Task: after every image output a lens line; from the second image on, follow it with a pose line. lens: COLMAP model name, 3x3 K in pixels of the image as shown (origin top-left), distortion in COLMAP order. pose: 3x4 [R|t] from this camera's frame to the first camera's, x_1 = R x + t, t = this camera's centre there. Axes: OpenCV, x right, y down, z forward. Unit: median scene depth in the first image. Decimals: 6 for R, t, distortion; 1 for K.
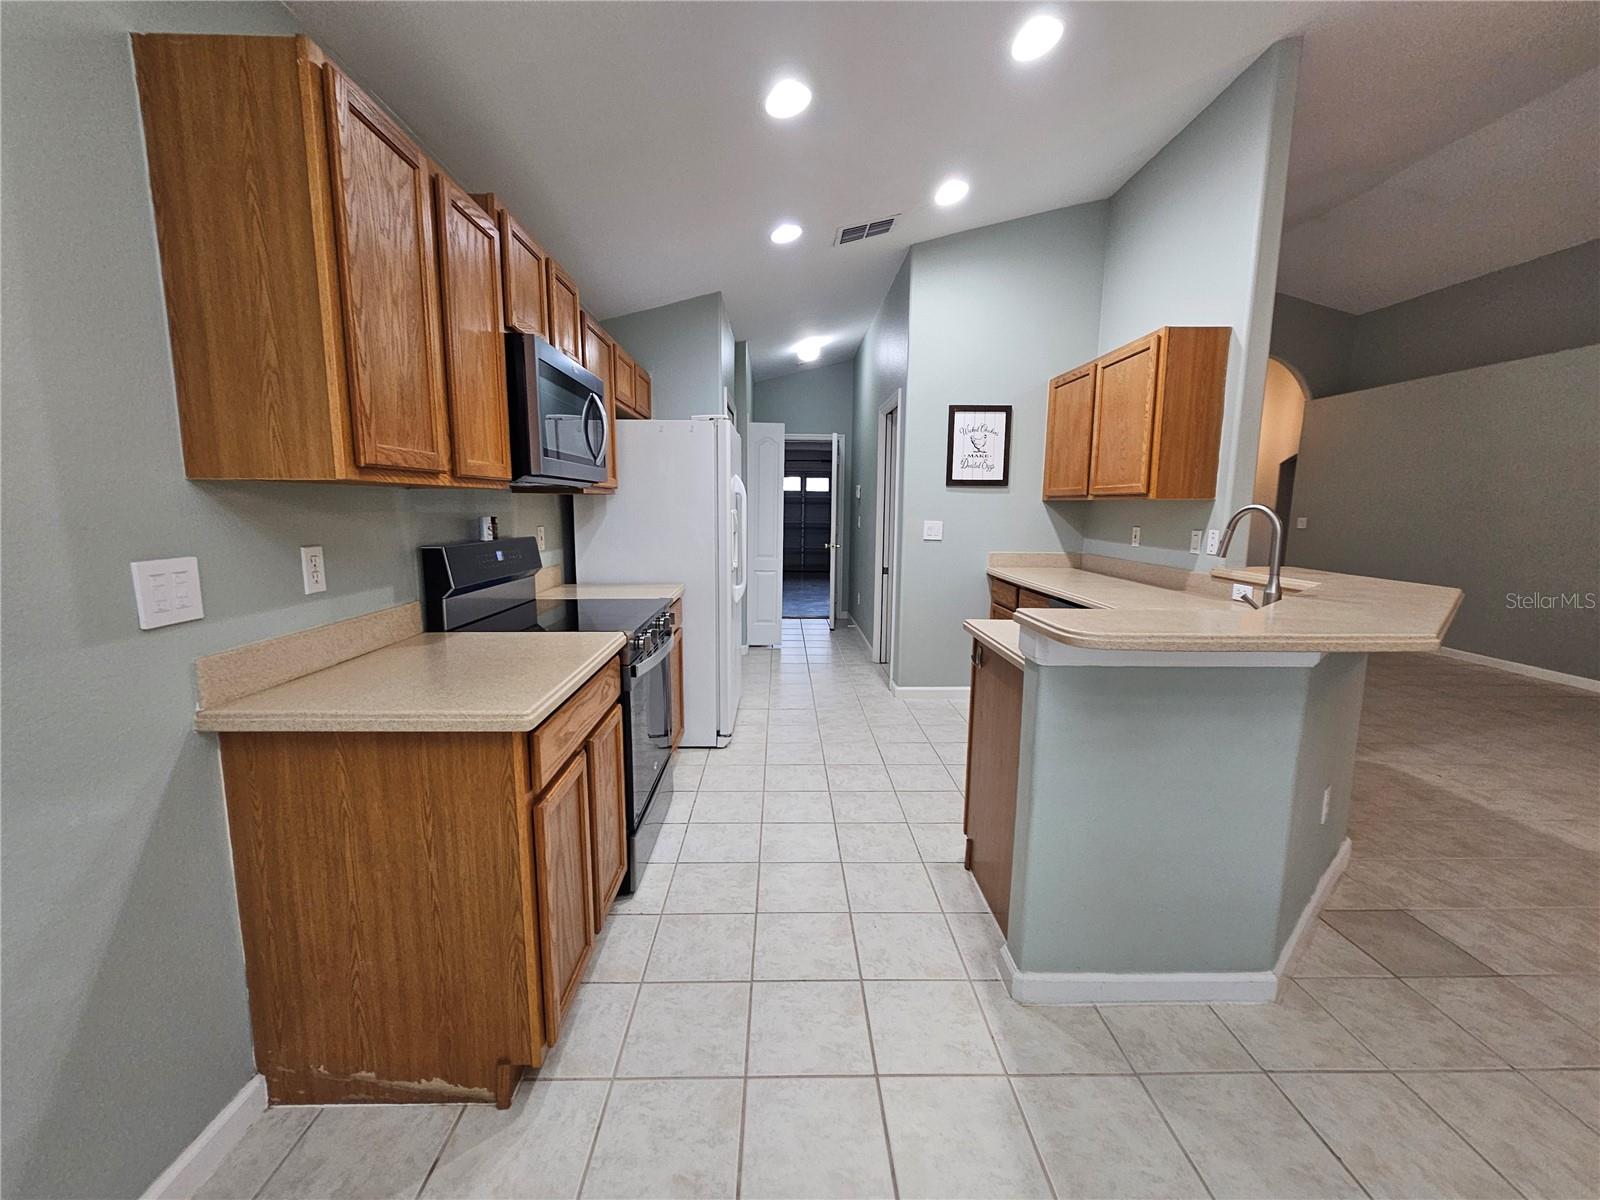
lens RADIAL K [[656.3, 0, 787.1], [0, 656.3, 596.1], [0, 0, 1]] dist [-0.002934, -0.000278]
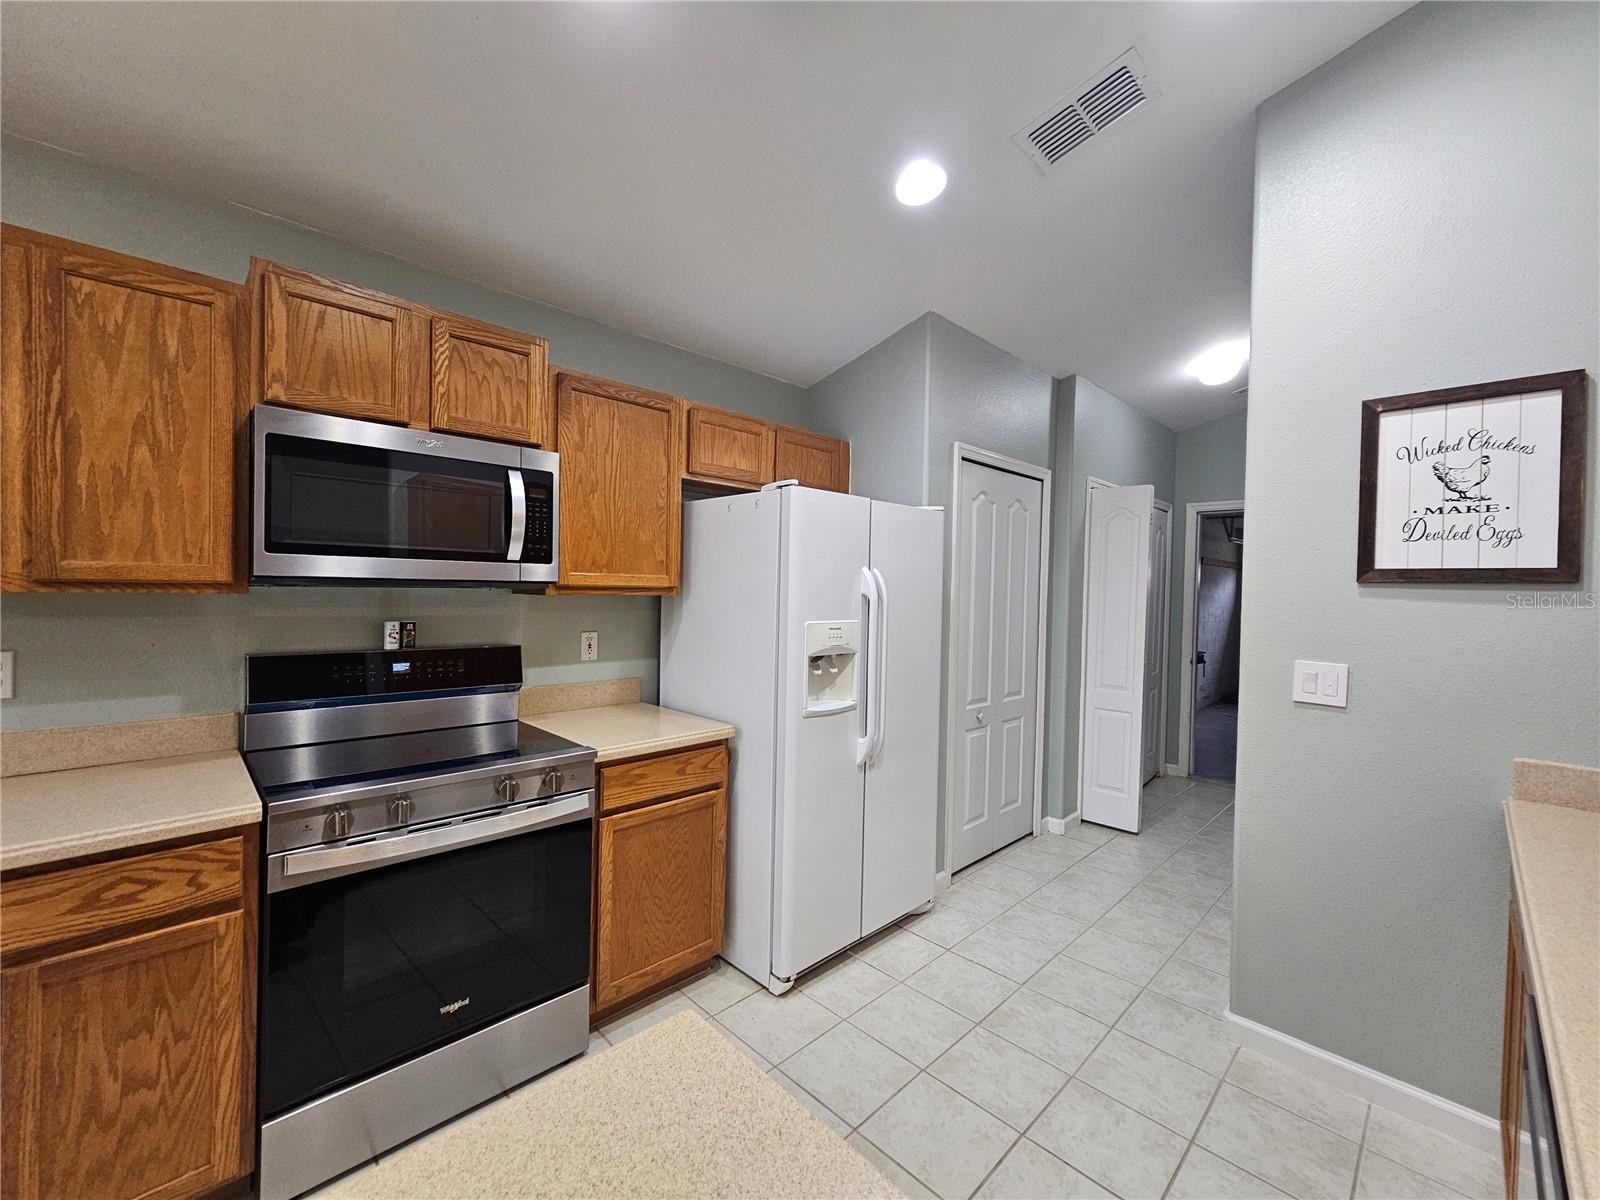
lens RADIAL K [[656.3, 0, 798.0], [0, 656.3, 596.4], [0, 0, 1]] dist [-0.002934, -0.000278]
pose [[0.686644, 0.018493, -0.726759, 0.420647], [-0.116234, 0.989609, -0.084638, -0.111267], [0.717642, 0.142590, 0.681658, 0.613932]]
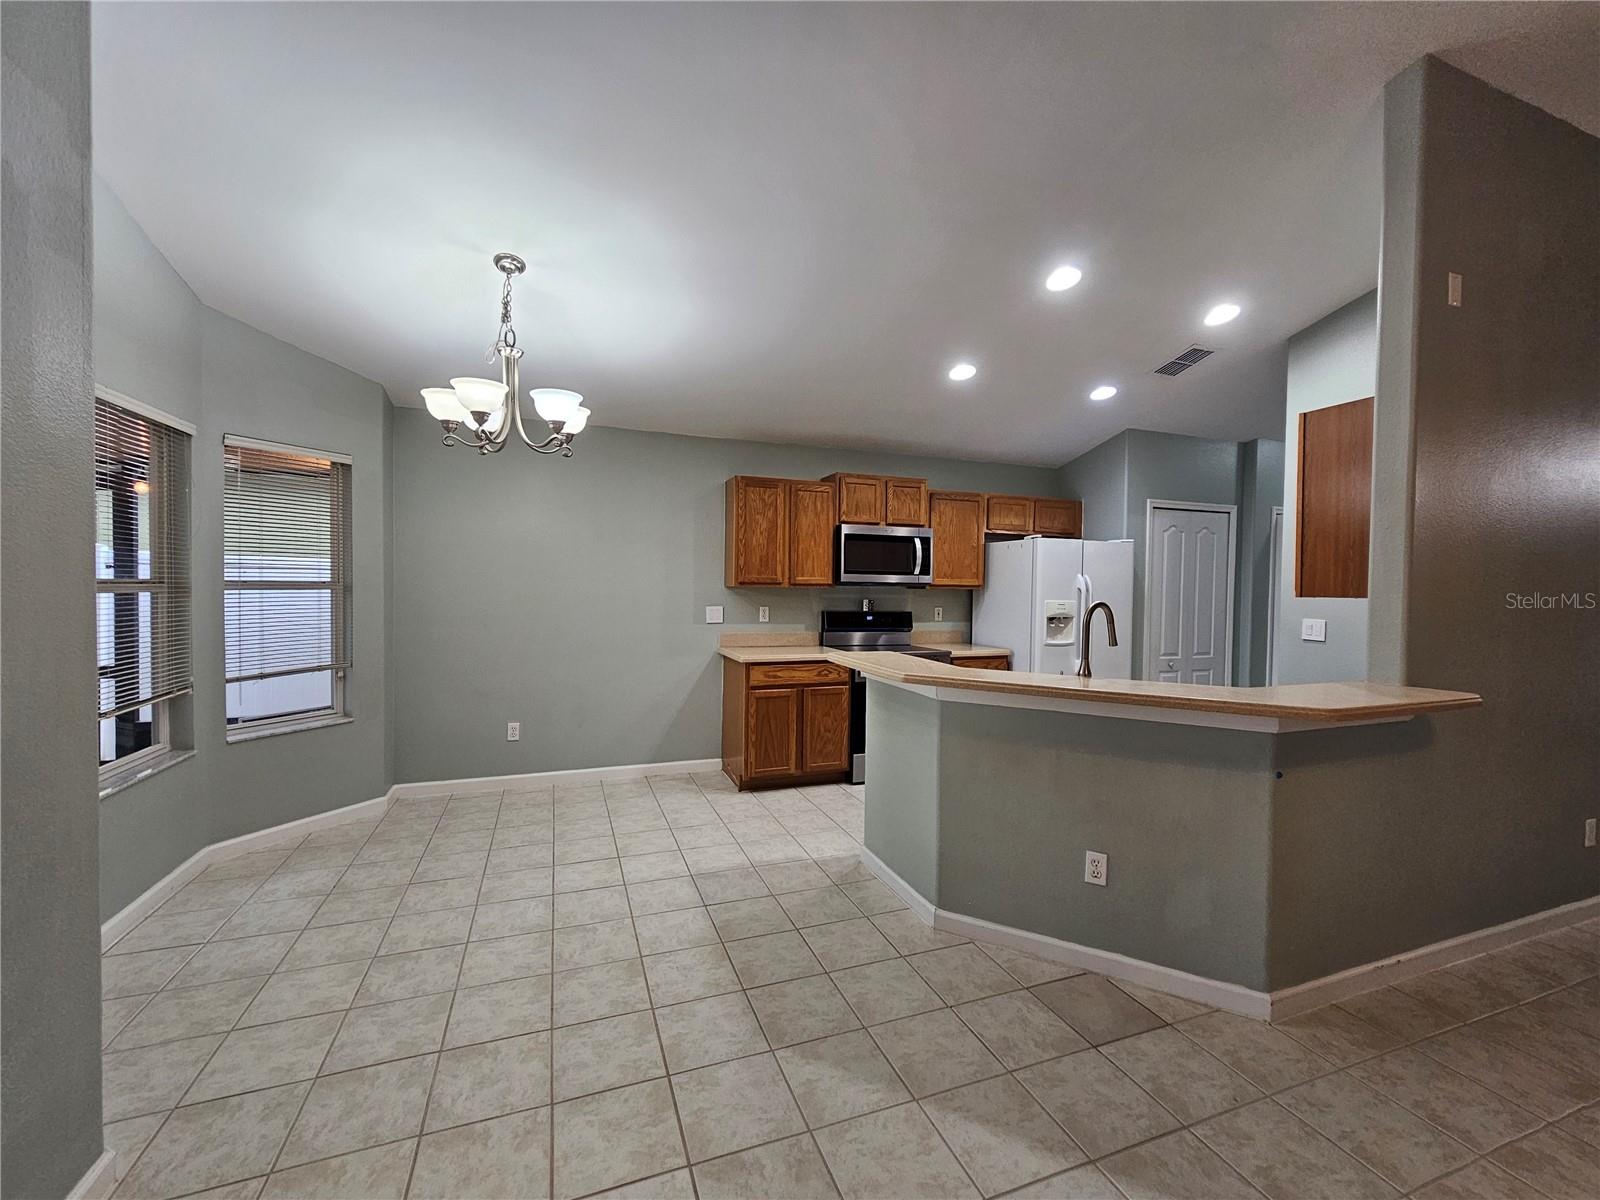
lens RADIAL K [[656.3, 0, 792.3], [0, 656.3, 601.4], [0, 0, 1]] dist [-0.002934, -0.000278]
pose [[0.322748, 0.022544, -0.946217, 1.169525], [-0.141686, 0.989602, -0.024750, -0.021911], [0.935820, 0.142054, 0.322586, 0.061124]]
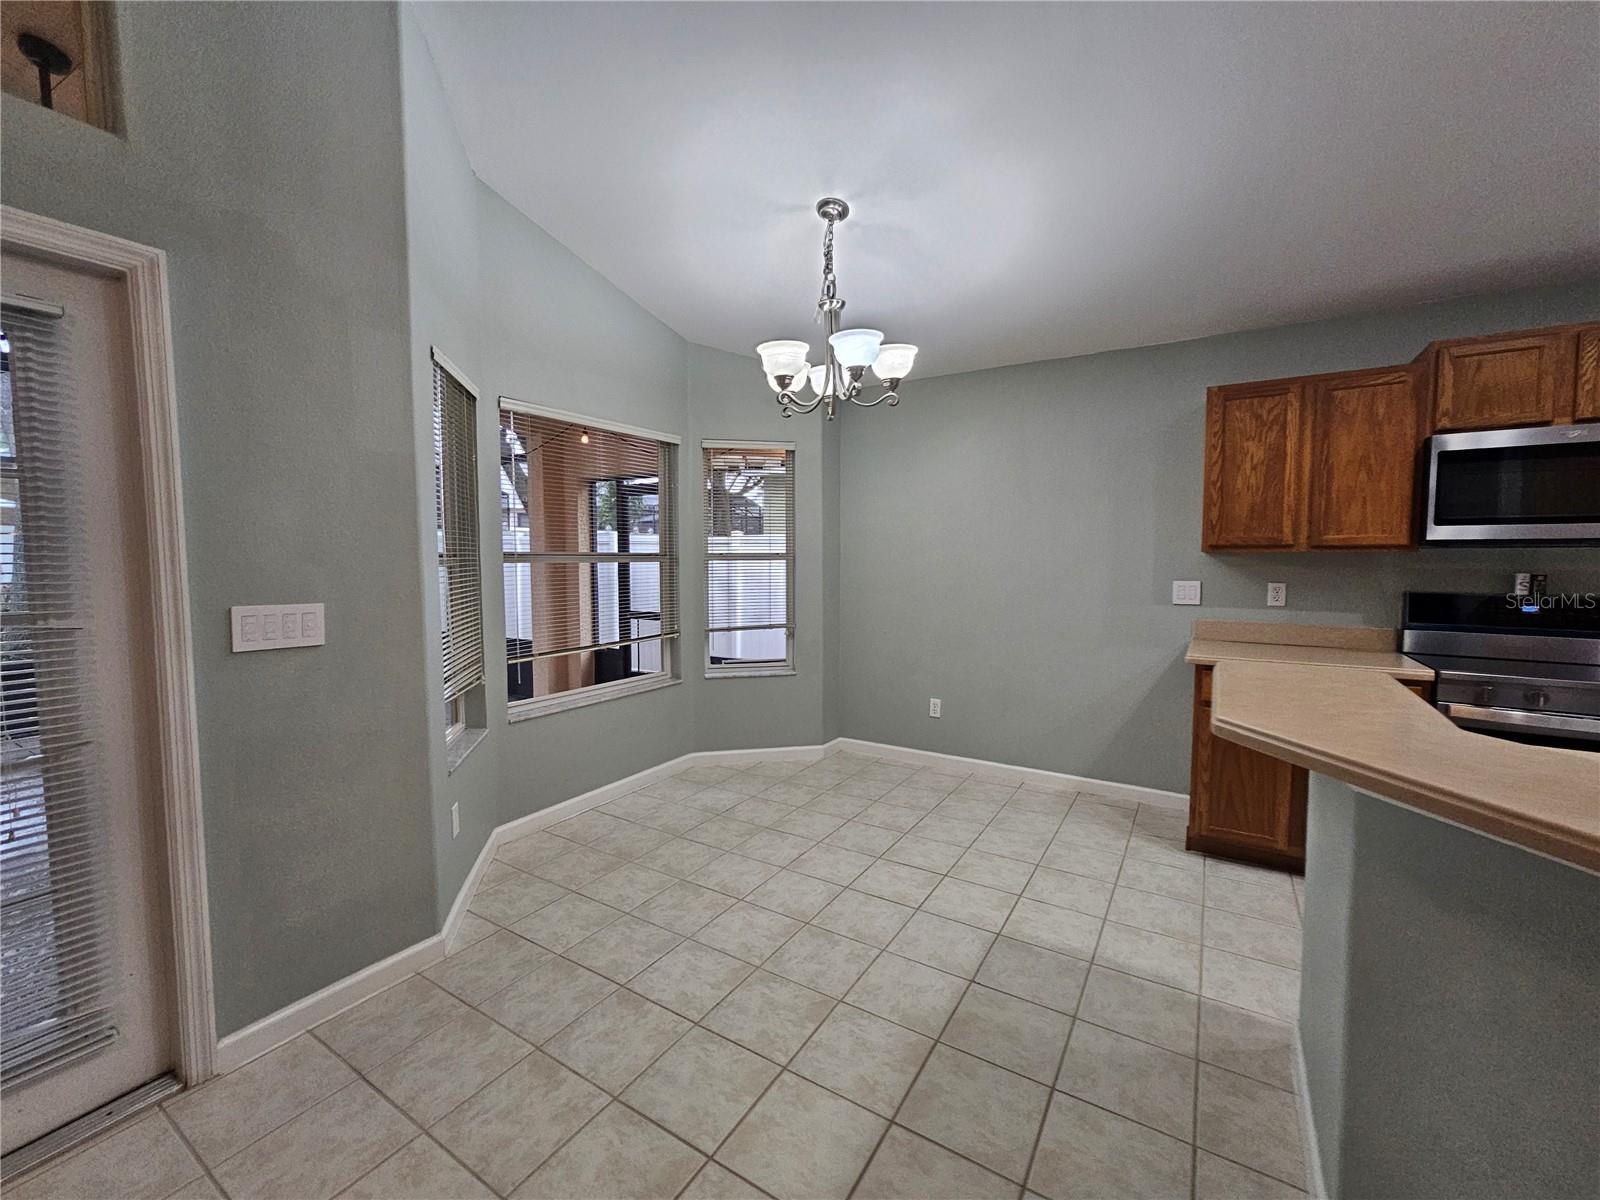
lens RADIAL K [[656.3, 0, 791.8], [0, 656.3, 597.4], [0, 0, 1]] dist [-0.002934, -0.000278]
pose [[-0.556408, 0.048123, -0.829515, 0.918472], [-0.115516, 0.984147, 0.134577, -0.067152], [0.822840, 0.170702, -0.542028, 0.451287]]
